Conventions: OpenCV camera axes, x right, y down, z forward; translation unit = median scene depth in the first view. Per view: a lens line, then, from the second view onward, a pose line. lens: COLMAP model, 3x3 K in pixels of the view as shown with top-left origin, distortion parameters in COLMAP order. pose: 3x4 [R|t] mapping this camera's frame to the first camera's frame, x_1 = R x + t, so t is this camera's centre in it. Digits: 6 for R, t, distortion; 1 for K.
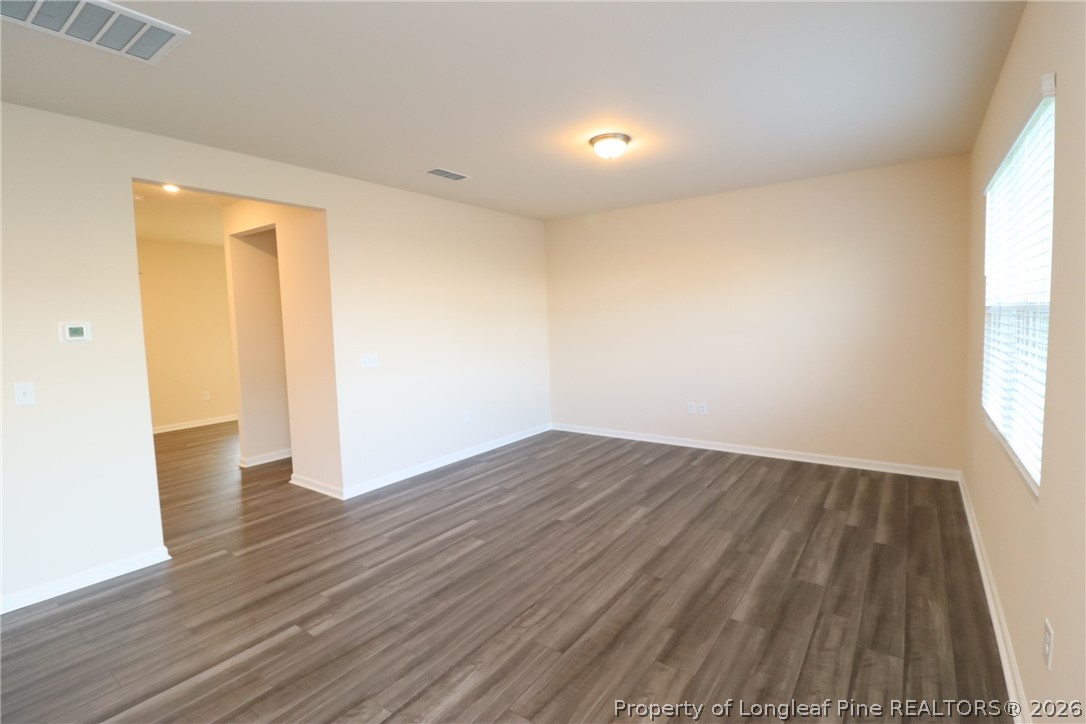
lens RADIAL K [[503.5, 0, 551.2], [0, 503.5, 348.6], [0, 0, 1]] dist [-0.001567, -0.010639]
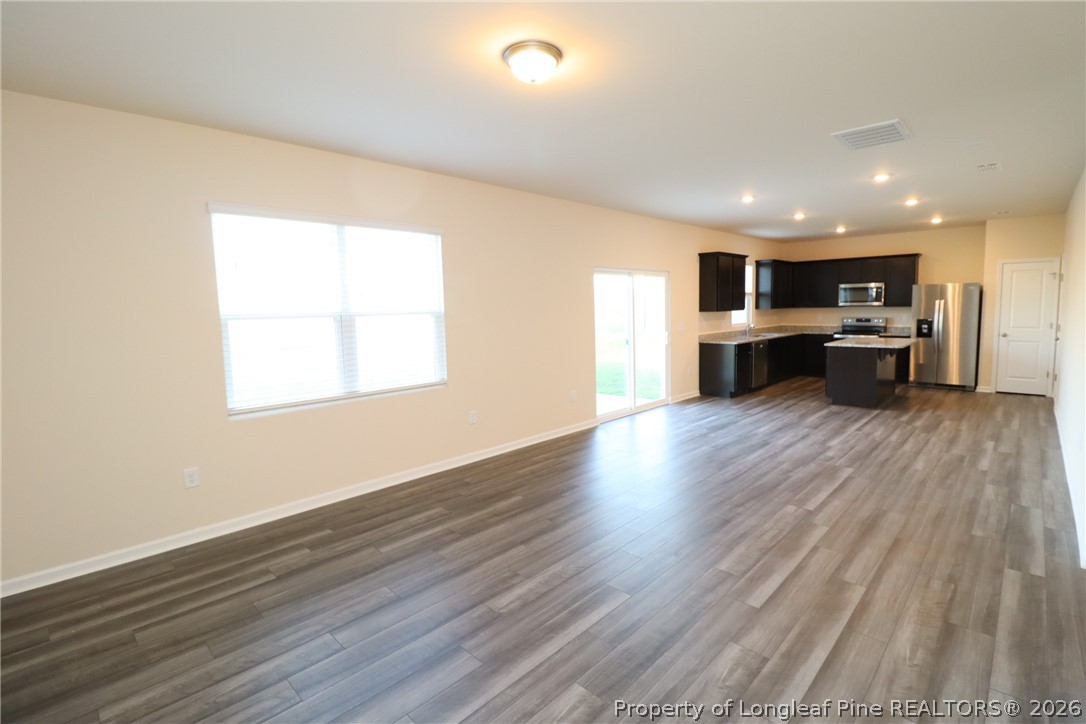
lens RADIAL K [[503.5, 0, 553.3], [0, 503.5, 352.6], [0, 0, 1]] dist [-0.001567, -0.010639]
pose [[-0.988661, 0.035651, 0.145871, 0.004531], [0.058063, 0.986611, 0.152405, -0.127122], [-0.138484, 0.159147, -0.977494, 1.865231]]
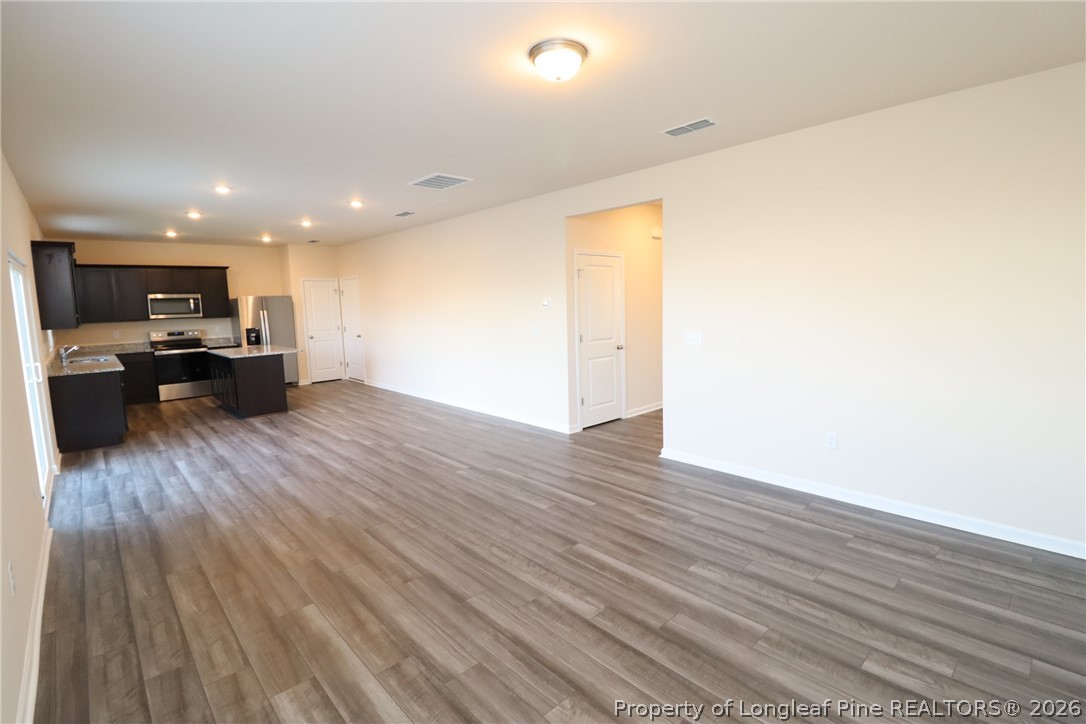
lens RADIAL K [[503.5, 0, 559.0], [0, 503.5, 348.1], [0, 0, 1]] dist [-0.001567, -0.010639]
pose [[-0.183164, 0.129230, -0.974551, 0.910376], [-0.029838, 0.990135, 0.136905, -0.117219], [0.982629, 0.054155, -0.177501, 1.240789]]
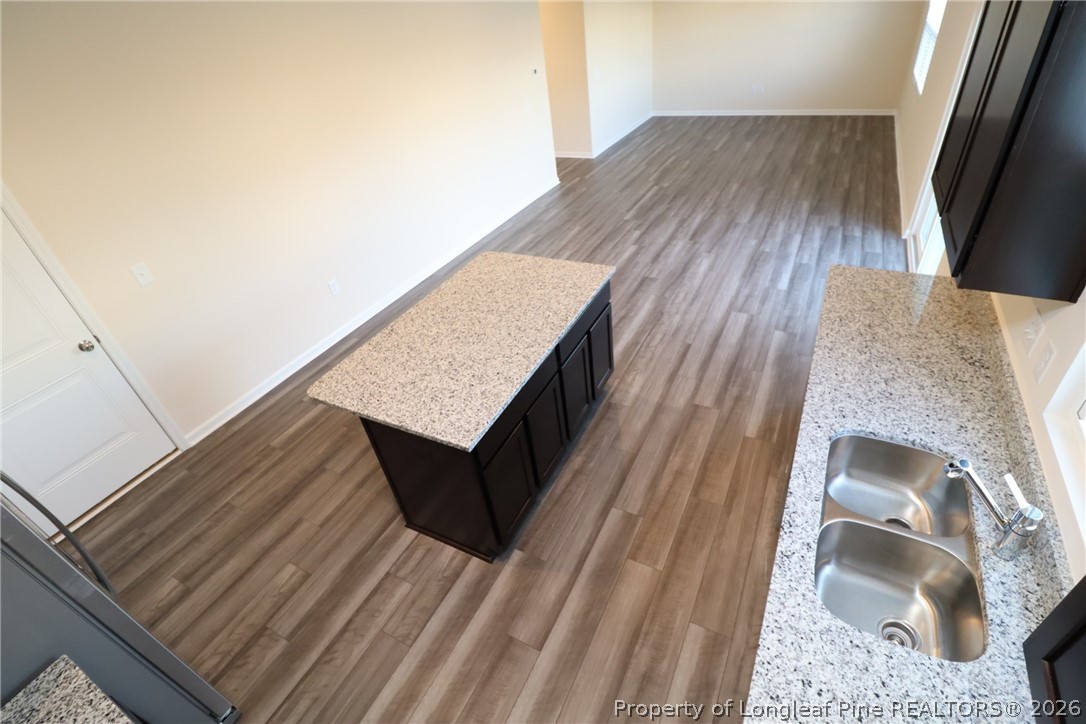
lens RADIAL K [[503.5, 0, 551.8], [0, 503.5, 353.3], [0, 0, 1]] dist [-0.001567, -0.010639]
pose [[0.987373, -0.141764, 0.070695, -1.045801], [0.084028, 0.847007, 0.524899, -0.119566], [-0.134291, -0.512331, 0.848224, -1.284506]]
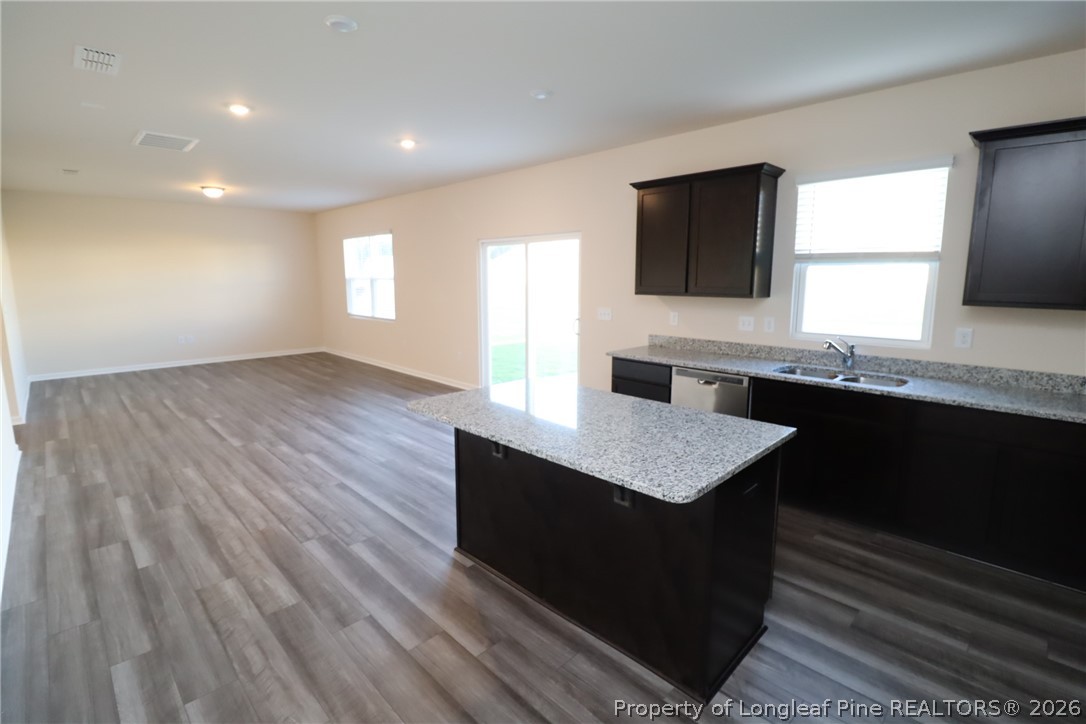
lens RADIAL K [[503.5, 0, 557.3], [0, 503.5, 353.3], [0, 0, 1]] dist [-0.001567, -0.010639]
pose [[0.155553, -0.120041, 0.980507, -1.778022], [0.057492, 0.992007, 0.112328, 0.086167], [-0.986153, 0.038898, 0.161212, -0.639240]]
